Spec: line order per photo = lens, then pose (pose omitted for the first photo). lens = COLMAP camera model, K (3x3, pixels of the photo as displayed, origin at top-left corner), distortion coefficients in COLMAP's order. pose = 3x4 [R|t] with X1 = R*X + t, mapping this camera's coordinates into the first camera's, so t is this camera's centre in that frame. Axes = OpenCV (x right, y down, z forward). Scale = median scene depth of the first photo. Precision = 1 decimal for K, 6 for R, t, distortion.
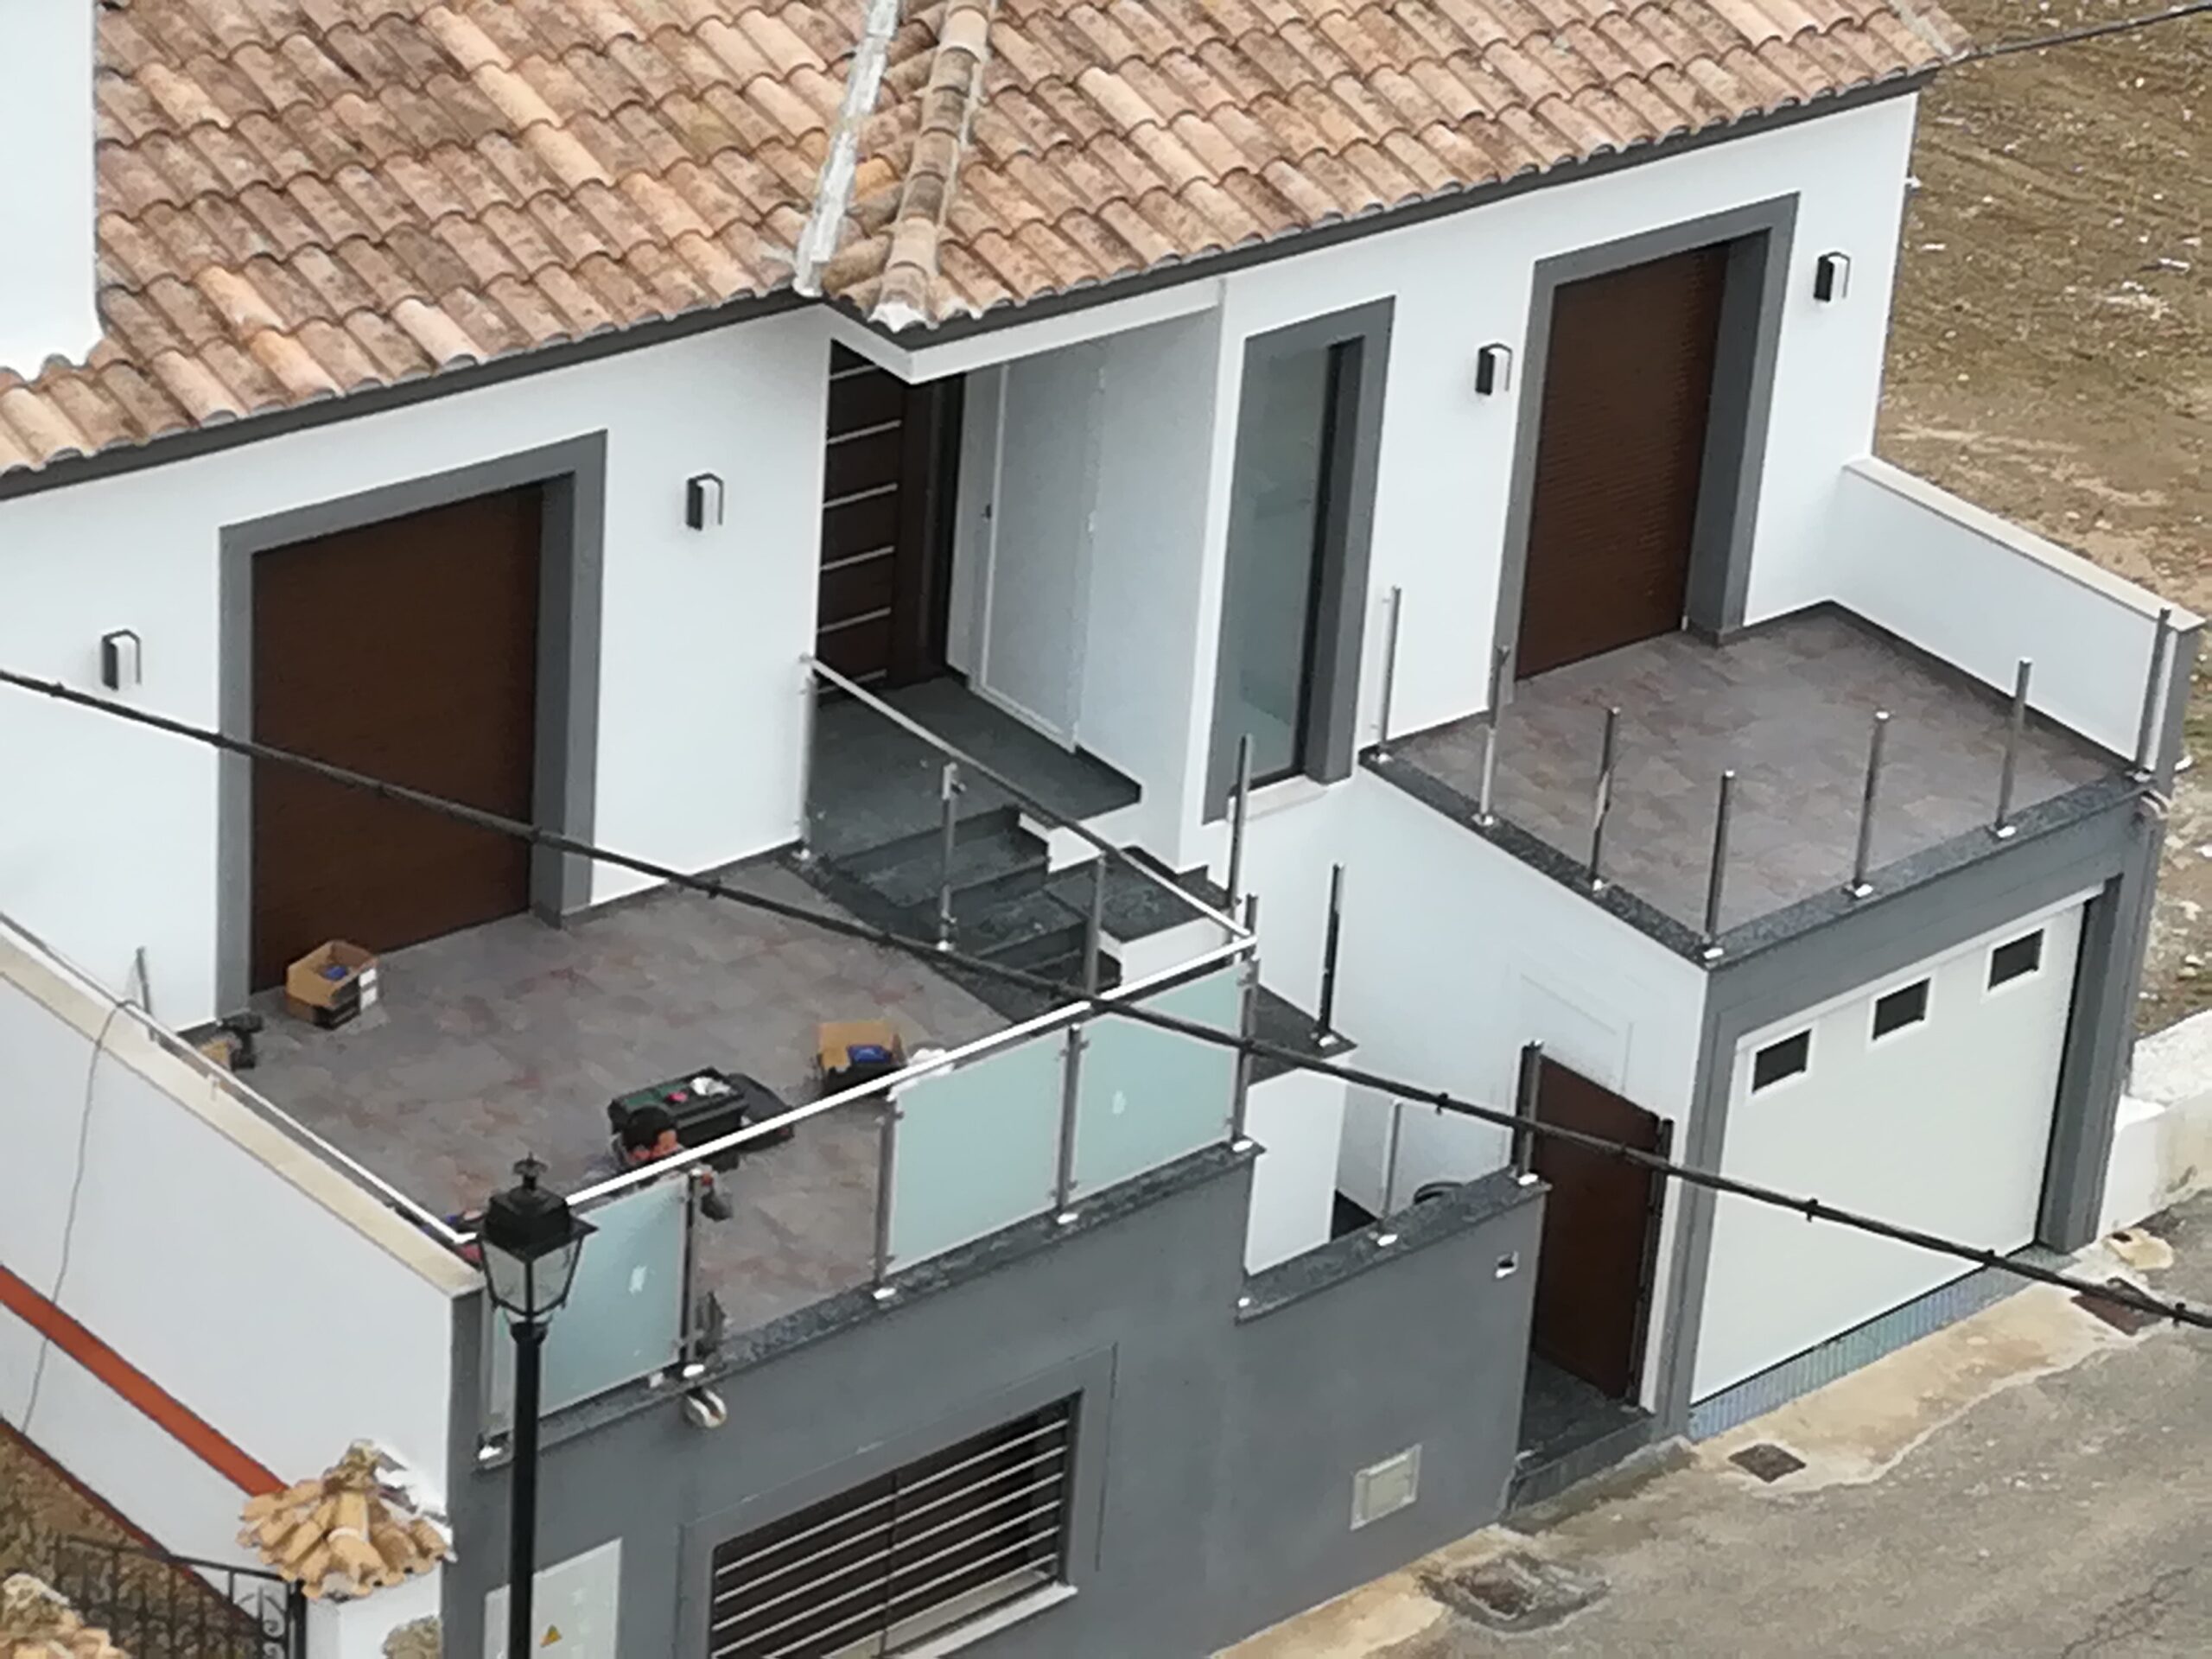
lens RADIAL K [[6358.4, 0, 1106.0], [0, 6358.4, 829.5], [0, 0, 1]] dist [0.030211, 0.175873]
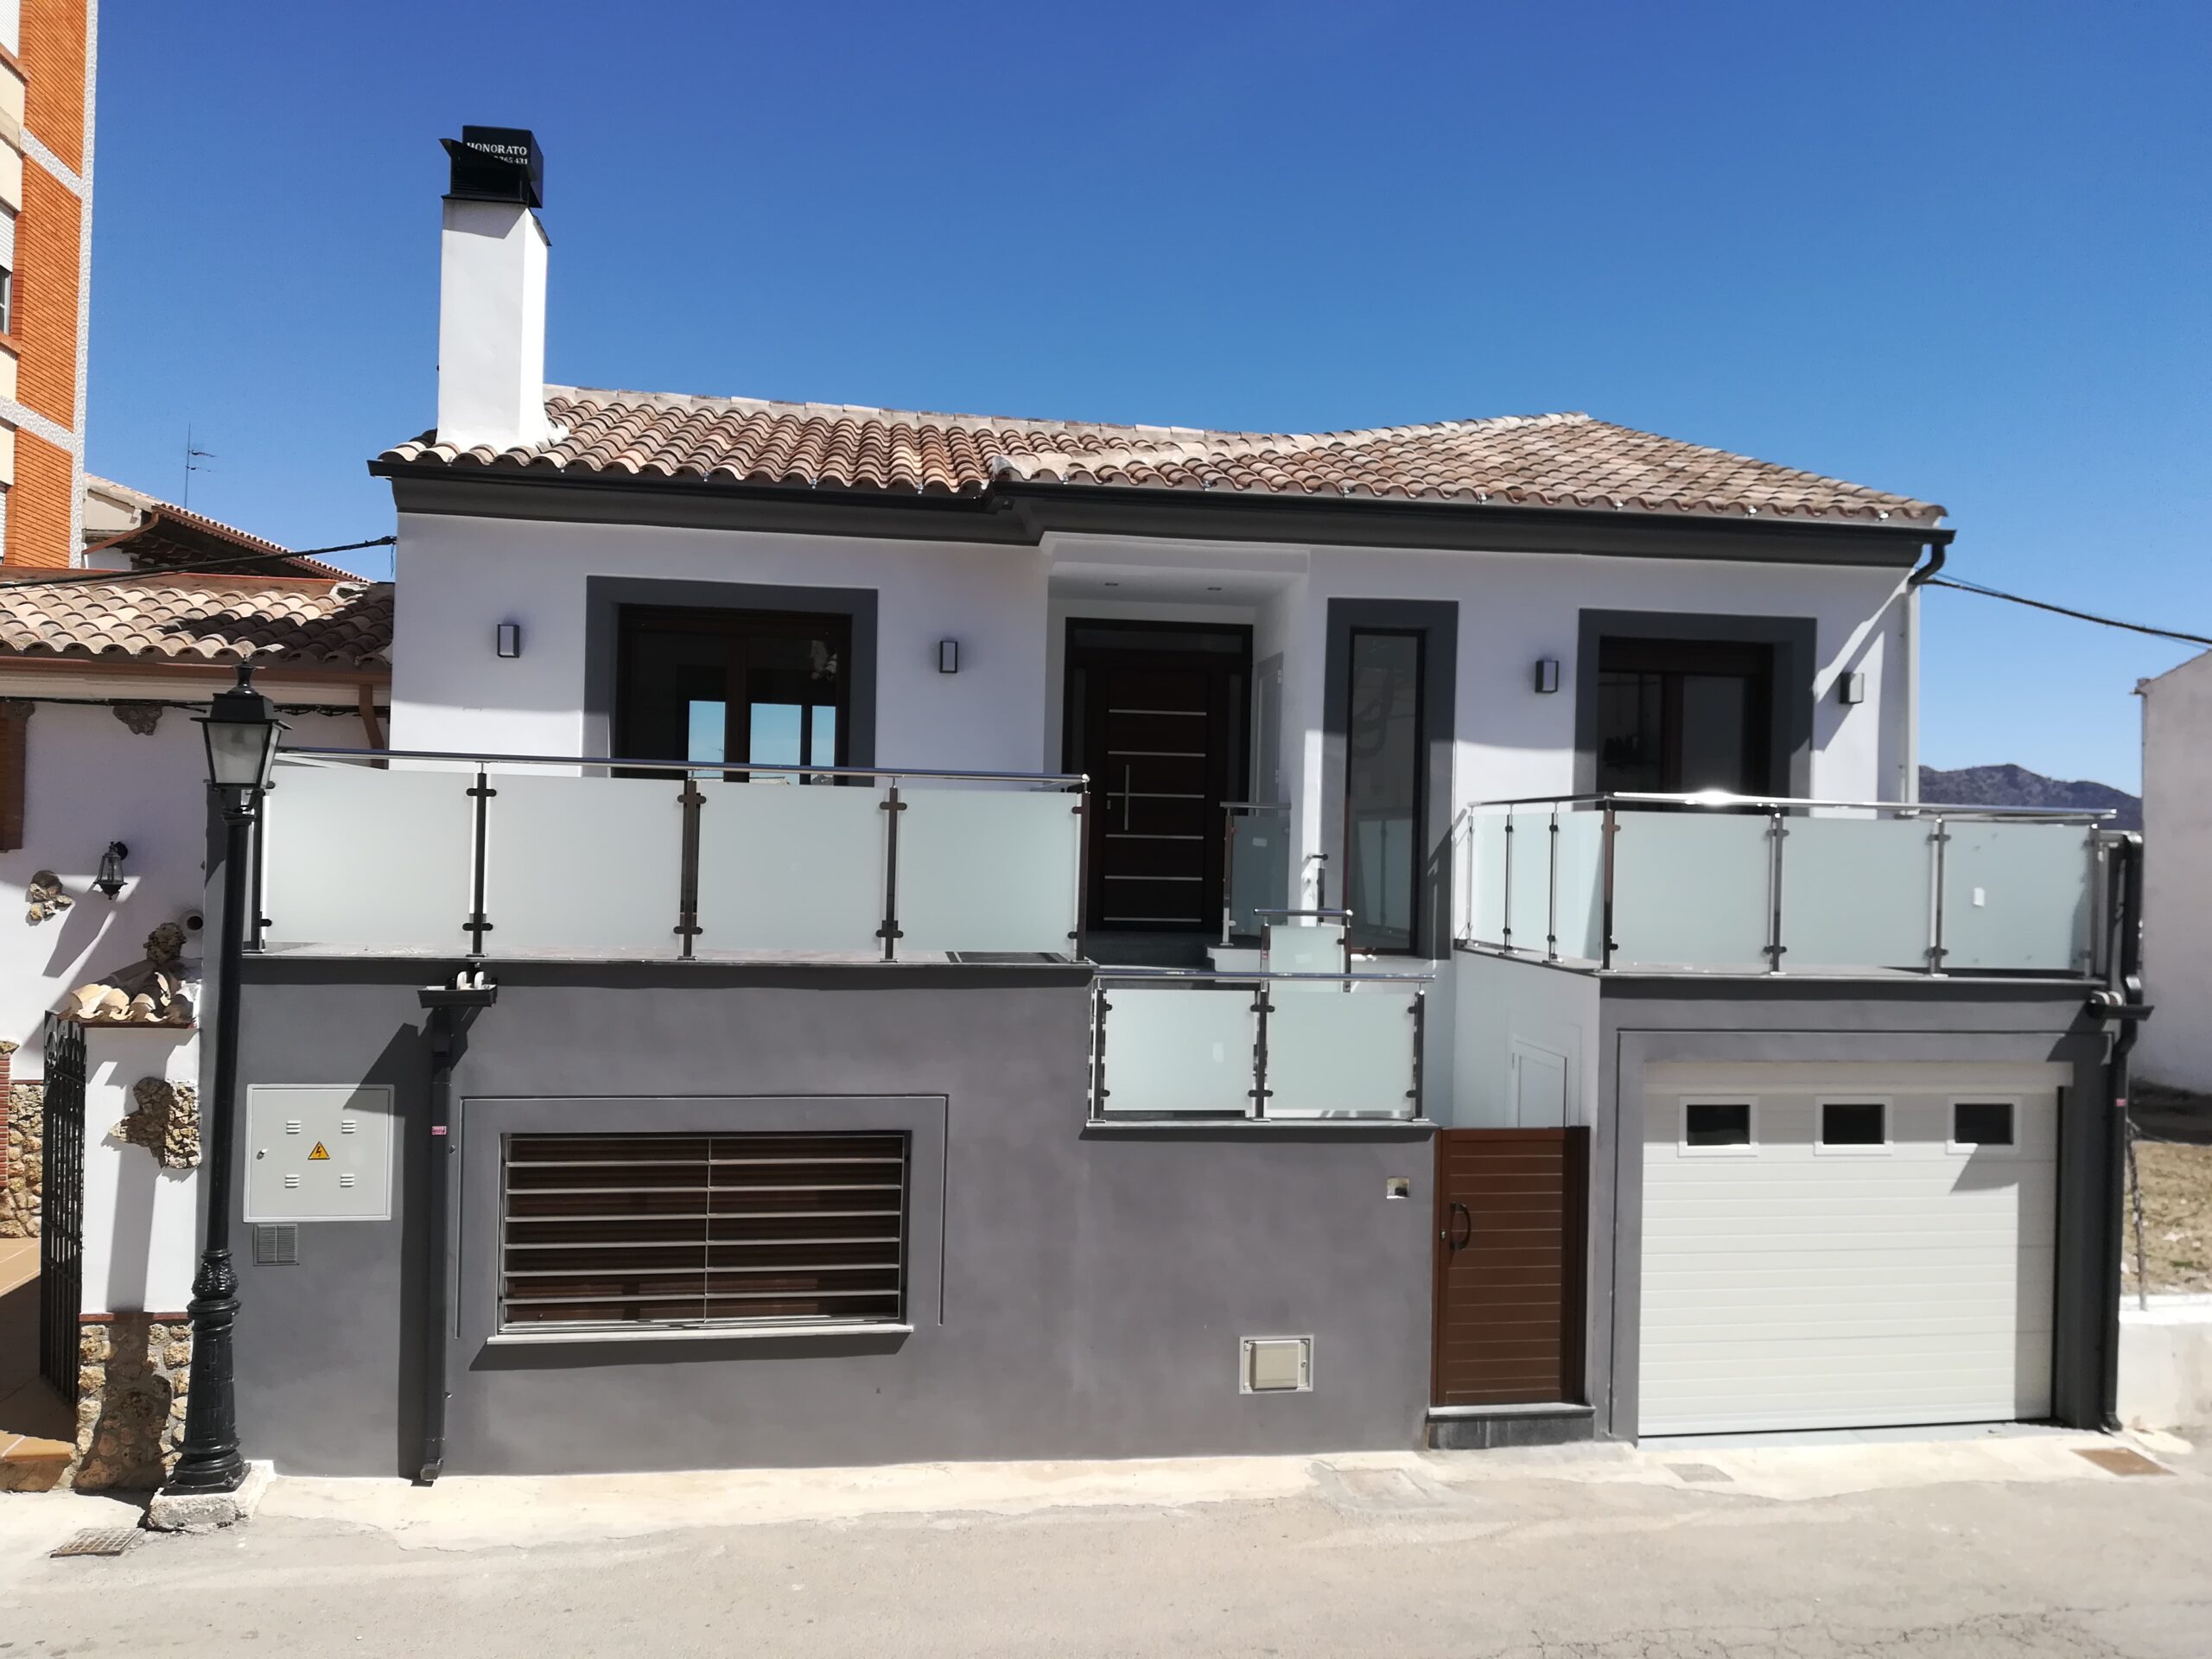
lens RADIAL K [[1706.6, 0, 1106.0], [0, 1706.6, 829.5], [0, 0, 1]] dist [-0.002597, -0.001288]
pose [[0.850836, -0.052976, -0.522754, 0.180278], [-0.208675, 0.879007, -0.428720, 0.152152], [0.482216, 0.473856, 0.736836, 0.676301]]
